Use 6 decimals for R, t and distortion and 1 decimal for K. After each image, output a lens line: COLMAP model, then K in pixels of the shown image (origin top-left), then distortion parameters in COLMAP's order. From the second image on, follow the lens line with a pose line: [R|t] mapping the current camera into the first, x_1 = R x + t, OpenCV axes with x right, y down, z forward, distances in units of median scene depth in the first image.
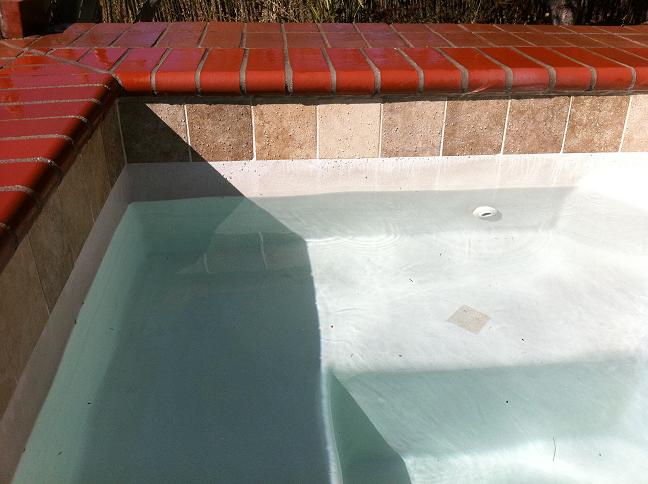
lens RADIAL K [[608.6, 0, 322.7], [0, 608.6, 241.4], [0, 0, 1]] dist [0.000477, 0.000000]
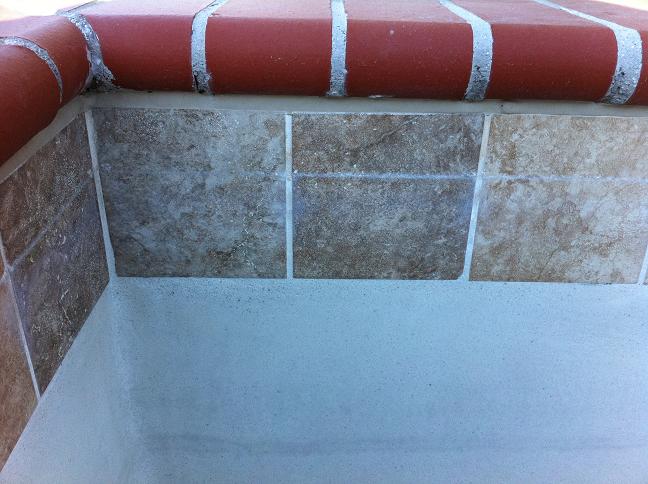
lens RADIAL K [[608.6, 0, 324.8], [0, 608.6, 242.0], [0, 0, 1]] dist [0.000477, 0.000000]
pose [[0.998228, 0.041943, -0.042217, -0.183004], [-0.043906, 0.997943, -0.046706, -0.137826], [0.040171, 0.048477, 0.998016, 0.645281]]
